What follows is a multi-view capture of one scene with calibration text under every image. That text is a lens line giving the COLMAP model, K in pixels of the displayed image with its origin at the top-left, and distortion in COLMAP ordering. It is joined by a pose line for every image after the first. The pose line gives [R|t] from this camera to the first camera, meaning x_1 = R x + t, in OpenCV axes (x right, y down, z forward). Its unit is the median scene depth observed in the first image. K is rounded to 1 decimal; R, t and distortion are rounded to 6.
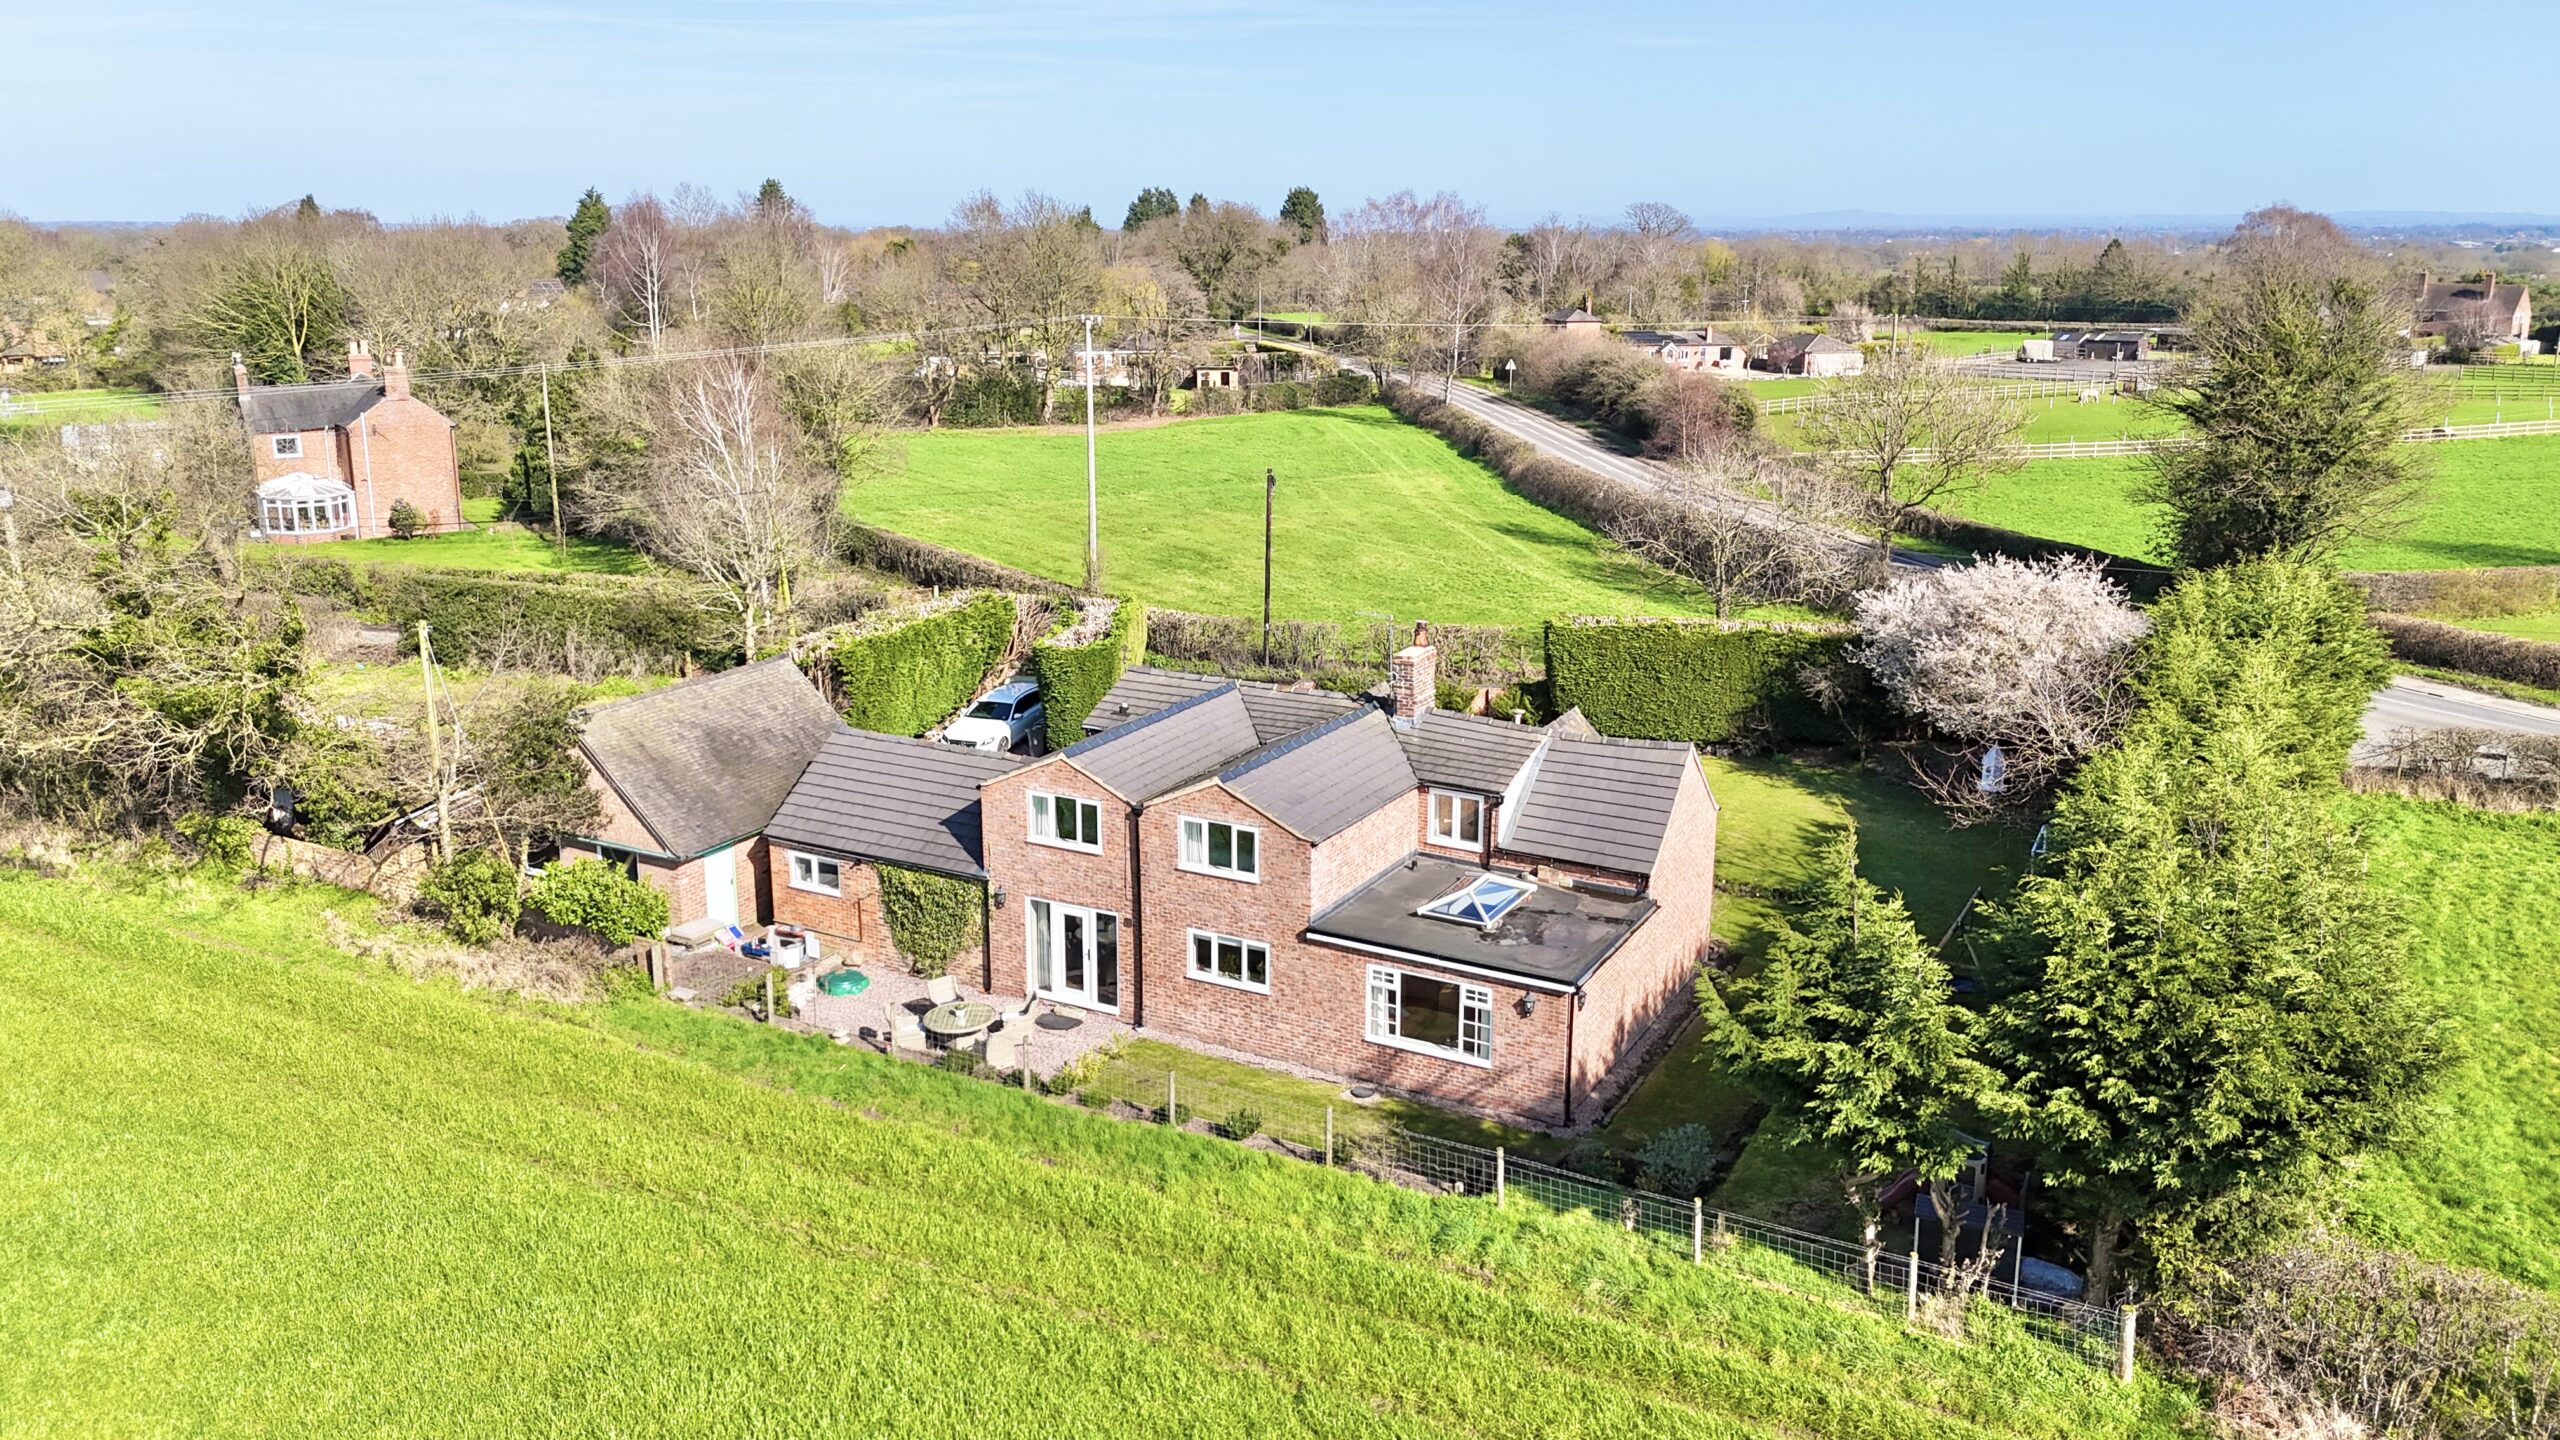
lens RADIAL K [[1876.1, 0, 1280.0], [0, 1876.1, 720.0], [0, 0, 1]] dist [0.086856, -0.094442]
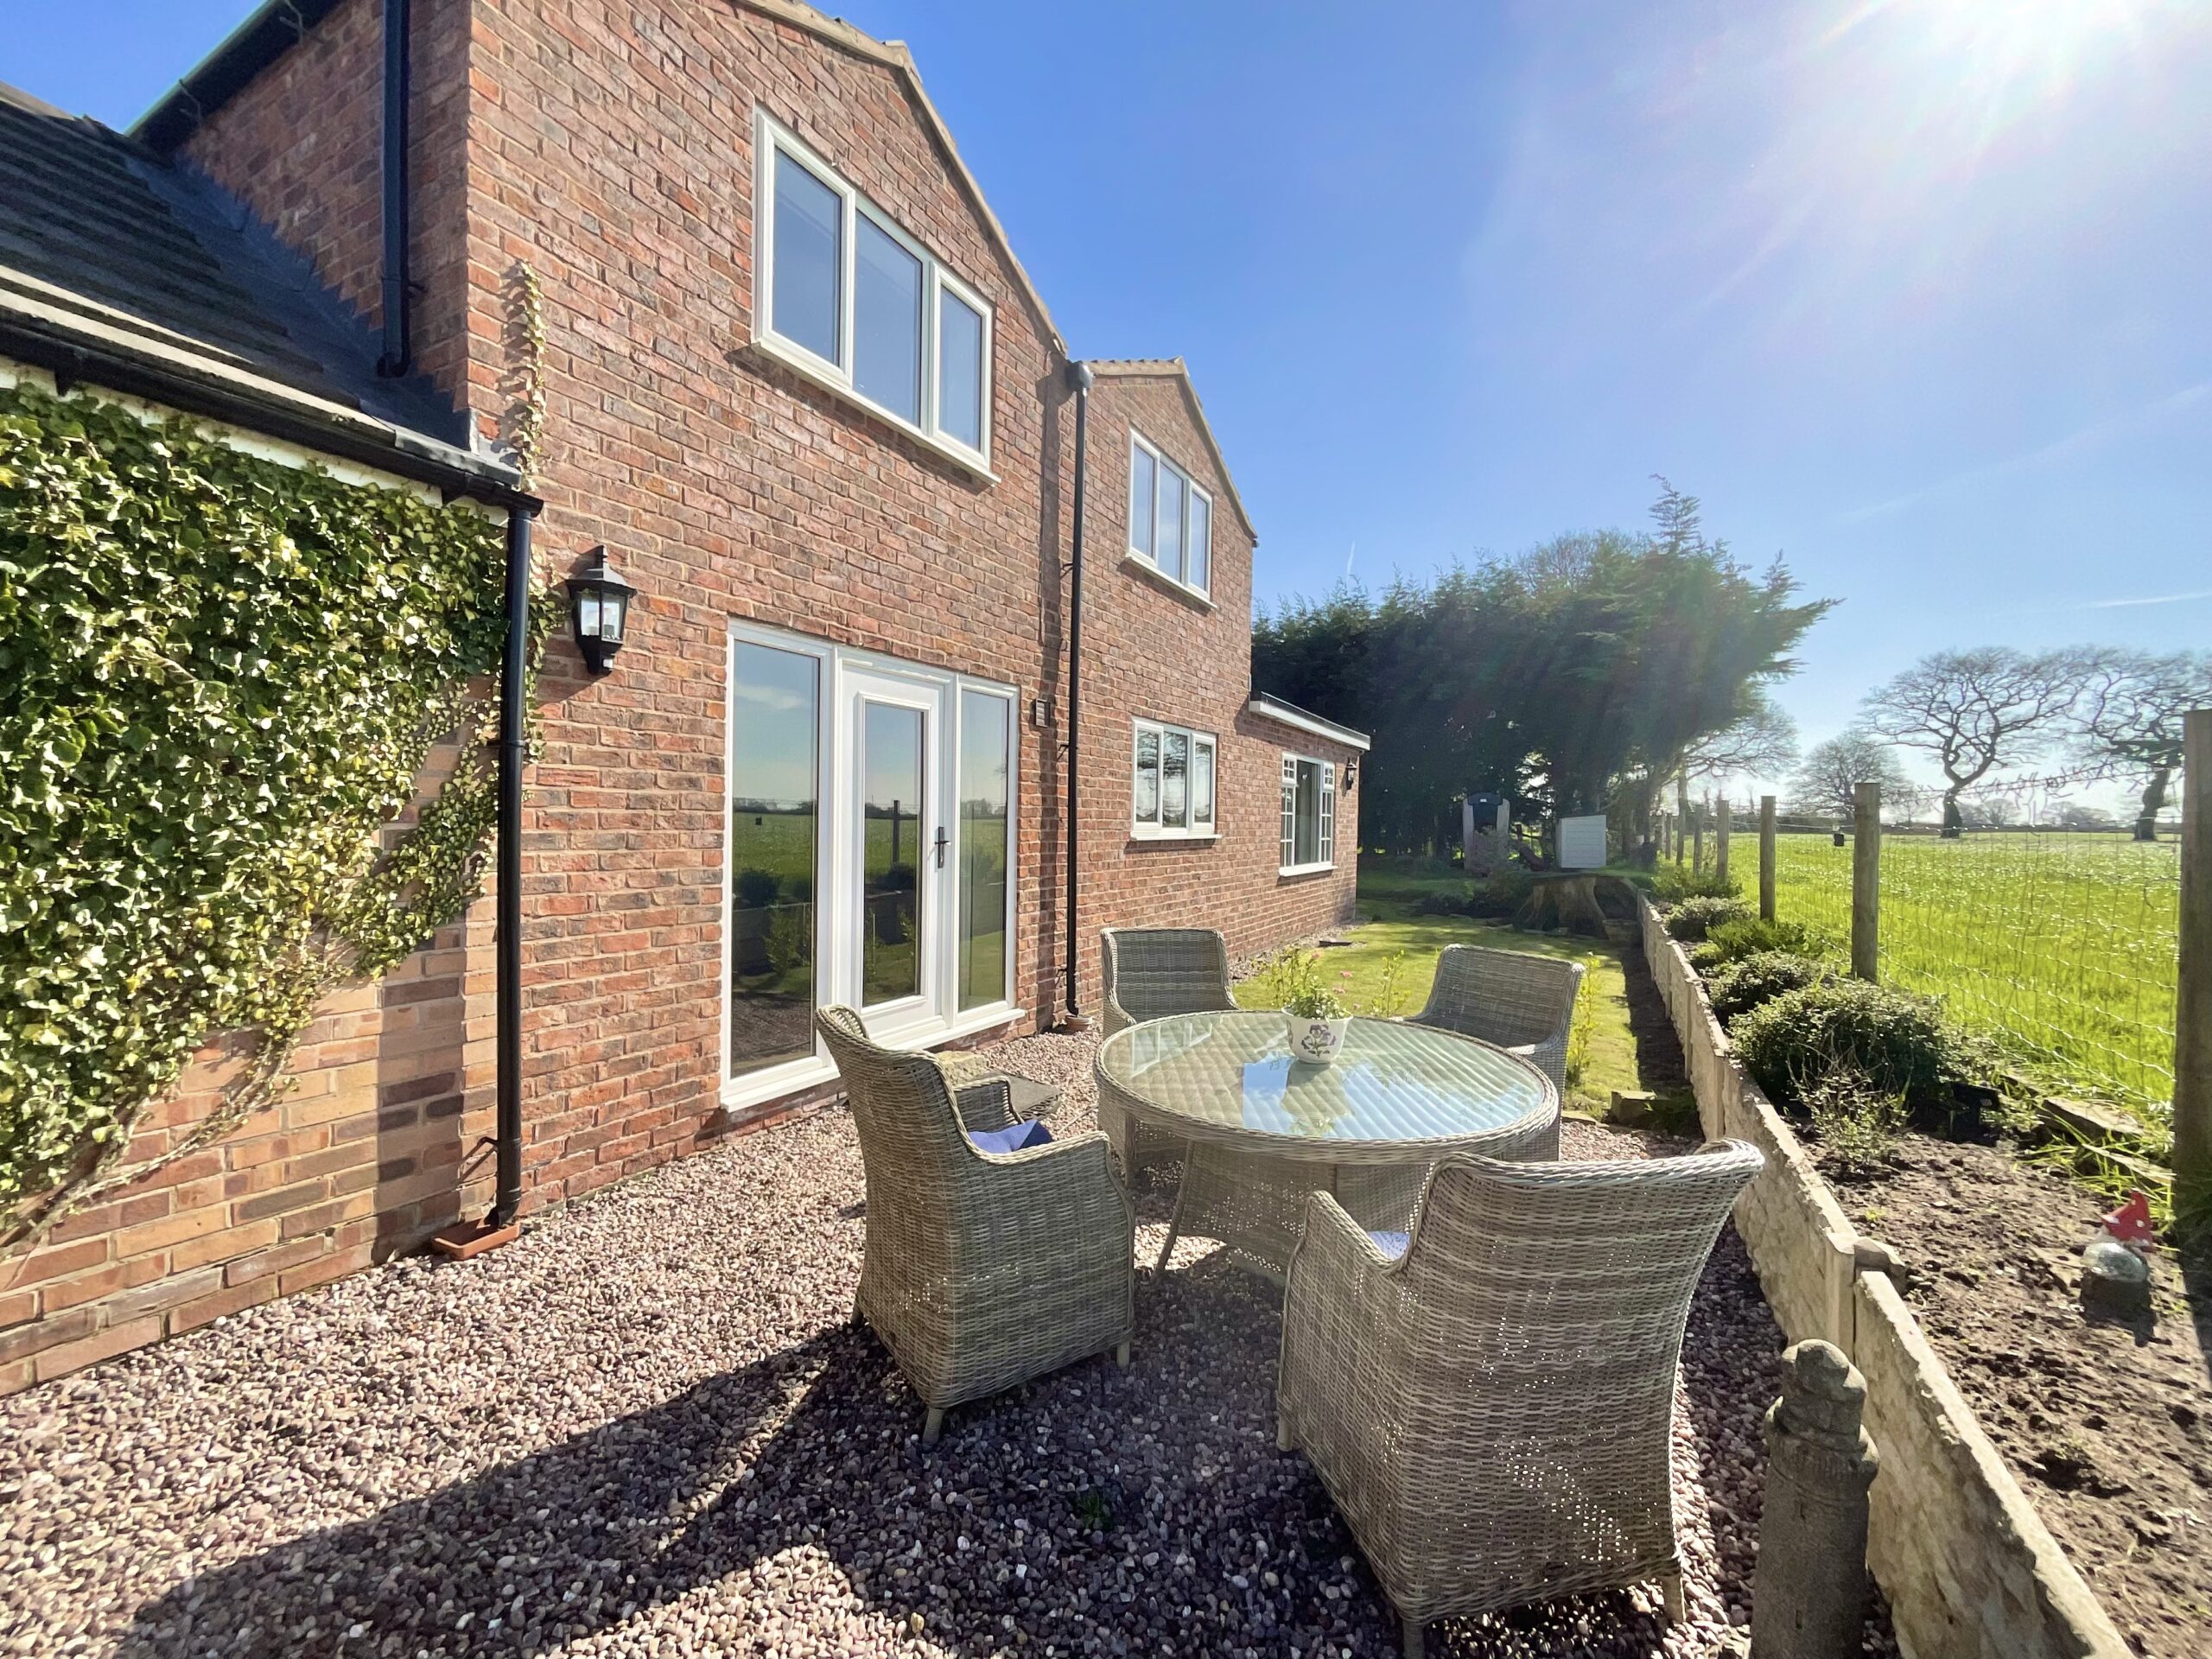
lens RADIAL K [[903.4, 0, 1106.0], [0, 903.4, 829.5], [0, 0, 1]] dist [-0.000145, 0.000633]
pose [[0.017809, -0.009814, 0.999793, -0.236766], [0.246875, 0.969034, 0.005115, 0.126930], [-0.968884, 0.246733, 0.019681, 0.967572]]
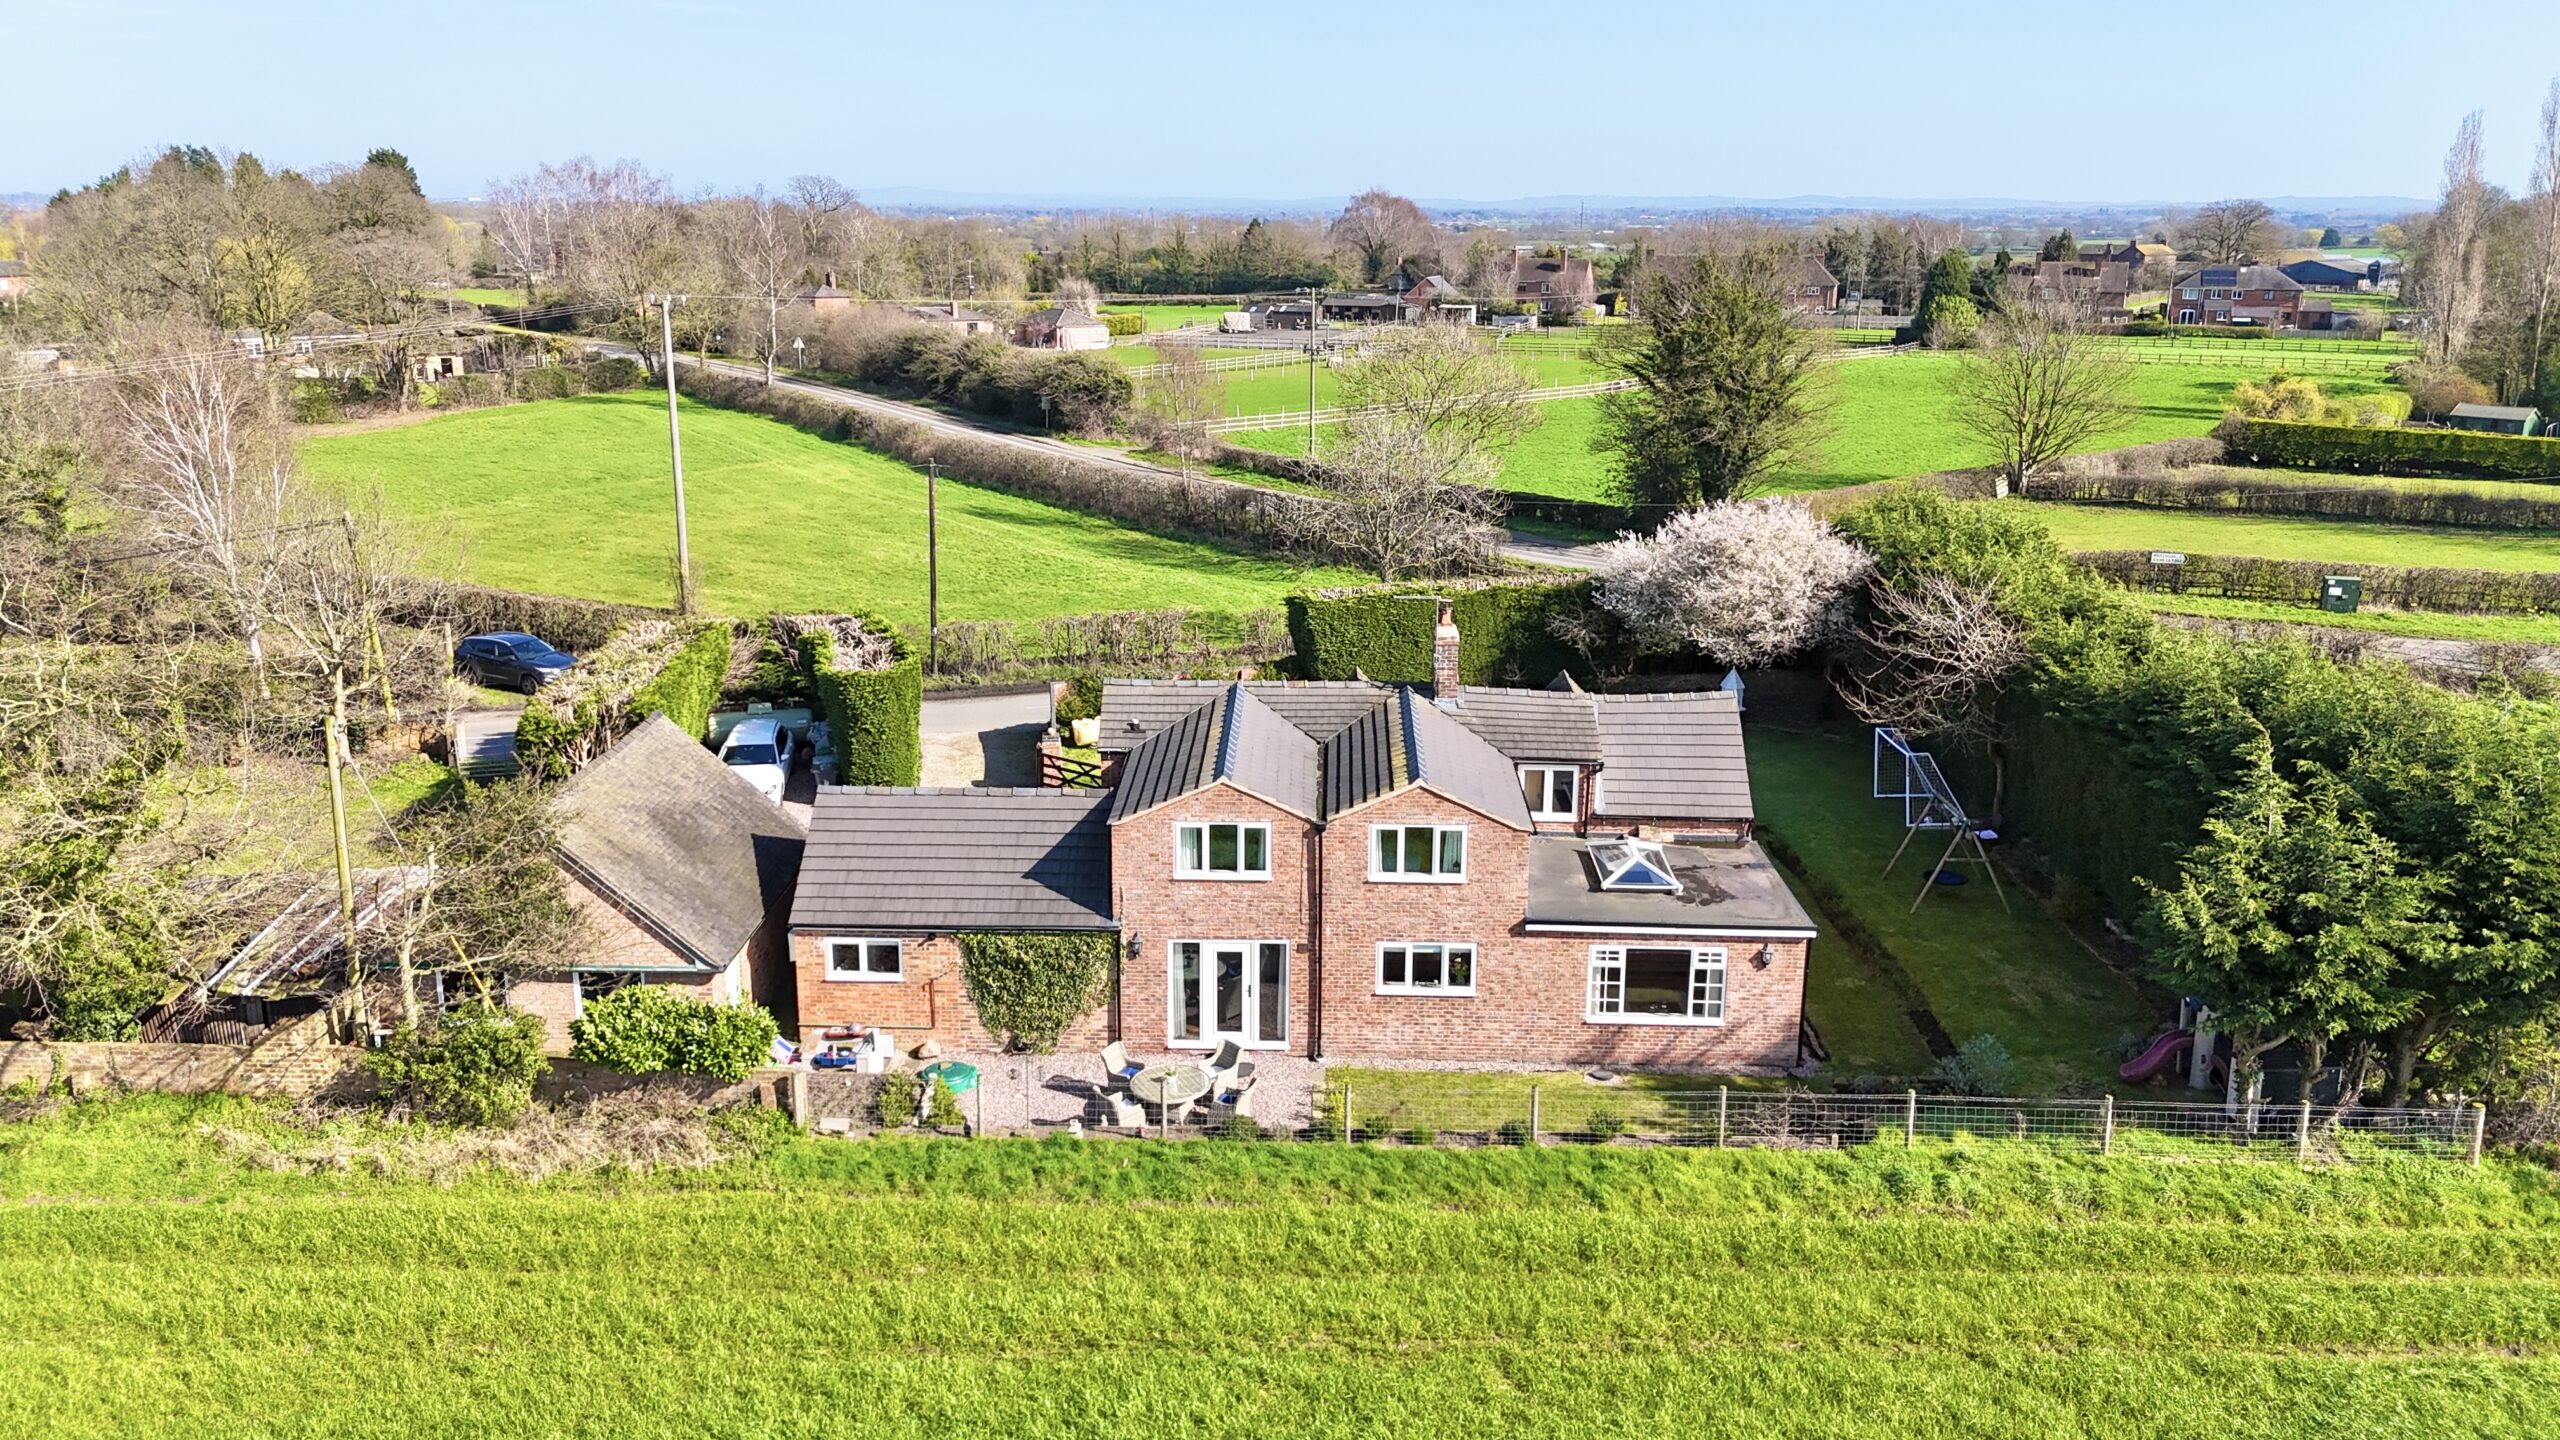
lens RADIAL K [[1876.1, 0, 1280.0], [0, 1876.1, 720.0], [0, 0, 1]] dist [0.086856, -0.094442]
pose [[0.888768, -0.116365, 0.443340, -0.477238], [0.110929, 0.993091, 0.038279, -0.040032], [-0.444731, 0.015158, 0.895536, 0.168691]]
